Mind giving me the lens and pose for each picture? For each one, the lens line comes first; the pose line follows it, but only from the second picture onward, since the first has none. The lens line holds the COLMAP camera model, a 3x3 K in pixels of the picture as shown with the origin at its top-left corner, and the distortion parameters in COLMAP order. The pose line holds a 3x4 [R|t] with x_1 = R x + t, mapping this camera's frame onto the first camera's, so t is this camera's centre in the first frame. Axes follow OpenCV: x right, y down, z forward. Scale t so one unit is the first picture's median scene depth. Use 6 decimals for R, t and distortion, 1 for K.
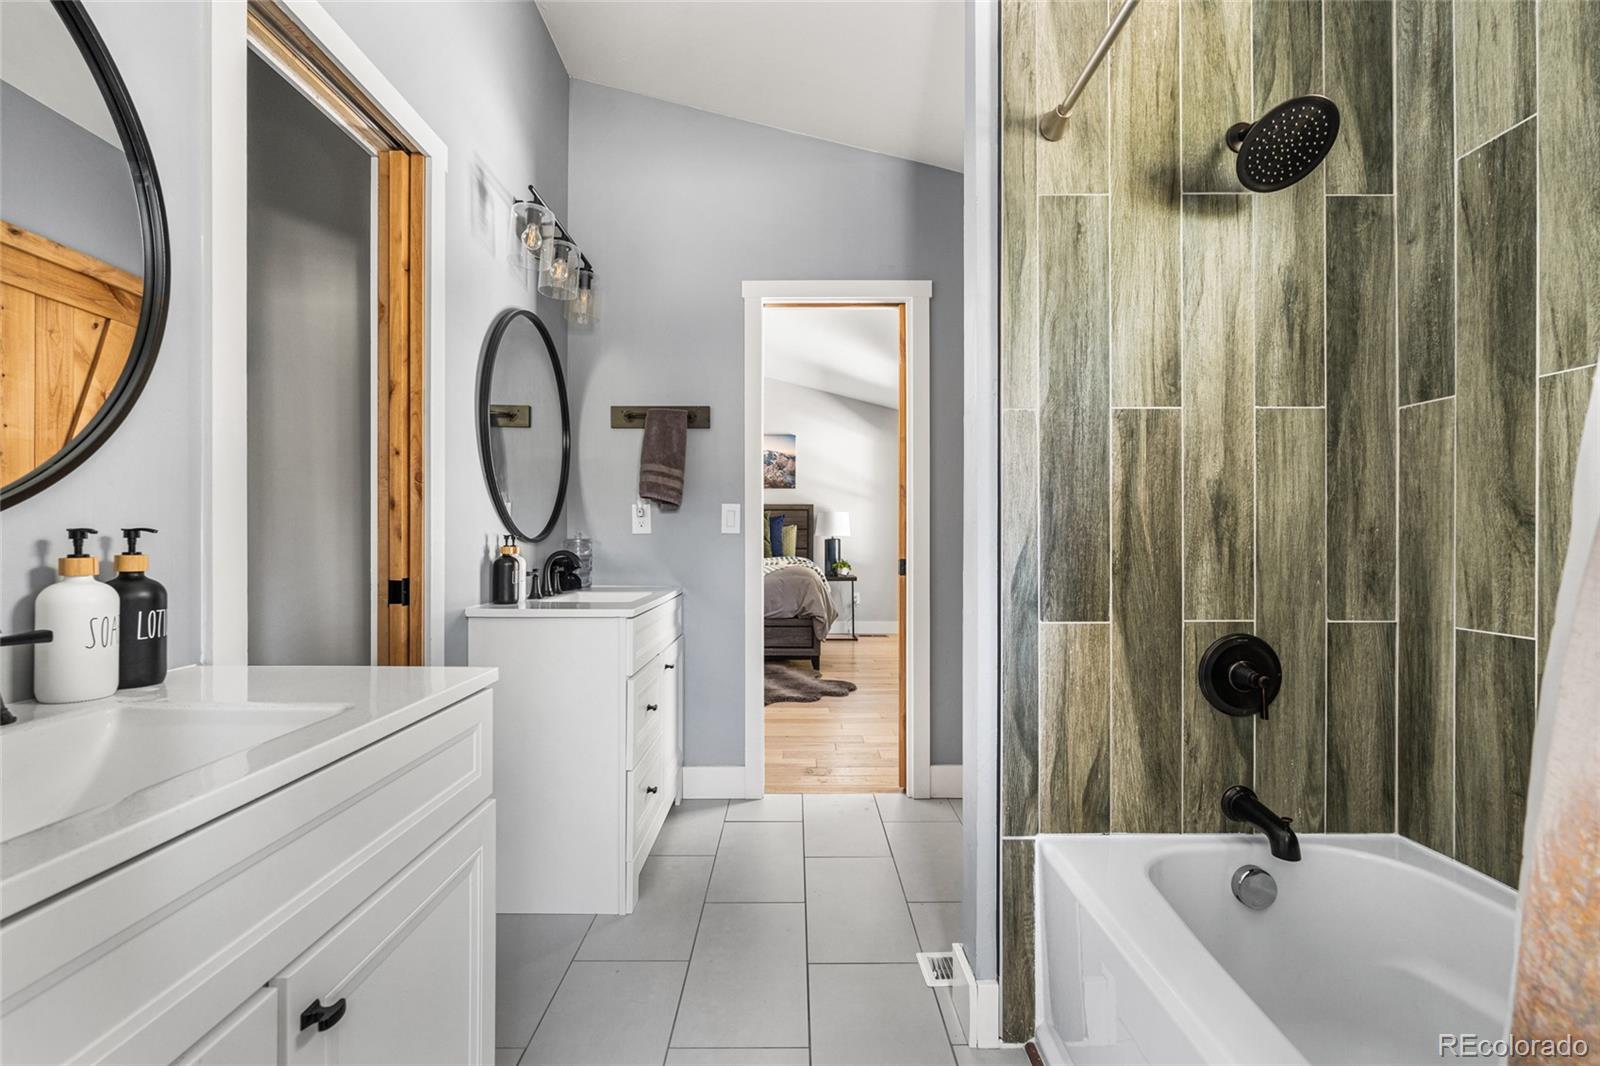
lens RADIAL K [[723.1, 0, 799.2], [0, 723.1, 538.1], [0, 0, 1]] dist [0.003888, 0.000651]
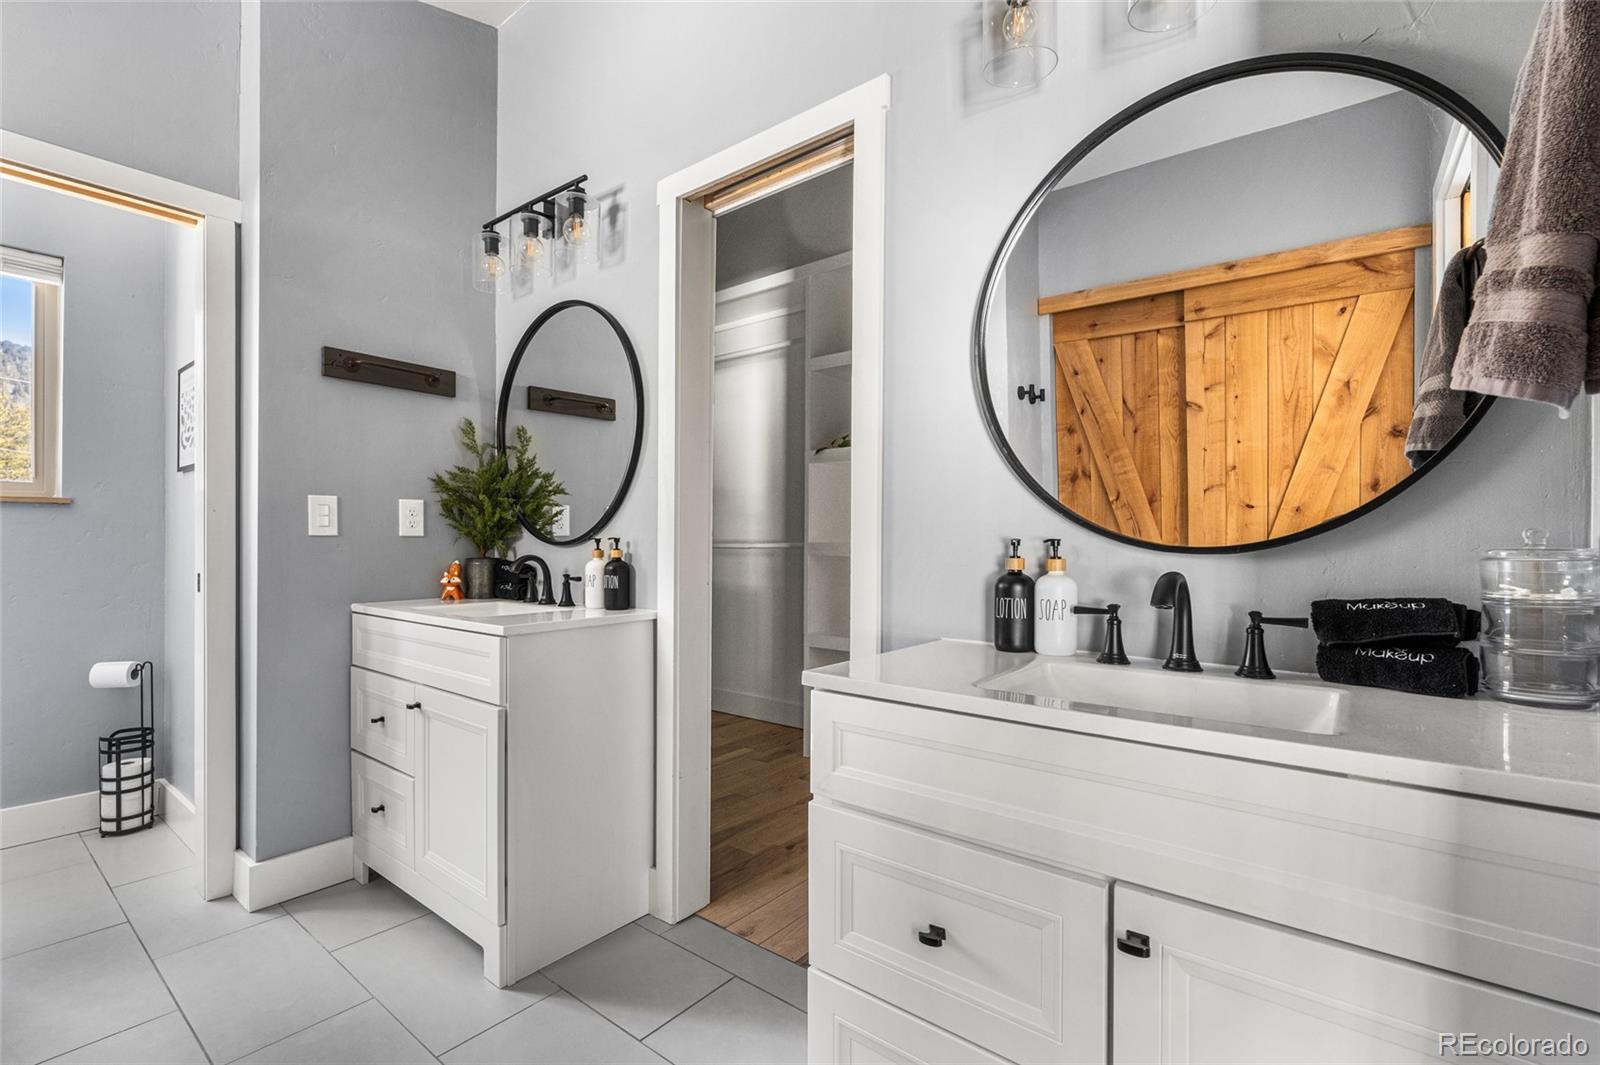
lens RADIAL K [[723.1, 0, 803.0], [0, 723.1, 536.1], [0, 0, 1]] dist [0.003888, 0.000651]
pose [[-0.622903, -0.004994, -0.782283, 0.180685], [-0.000530, 0.999982, -0.005961, -0.002949], [0.782299, -0.003299, -0.622894, 1.113172]]
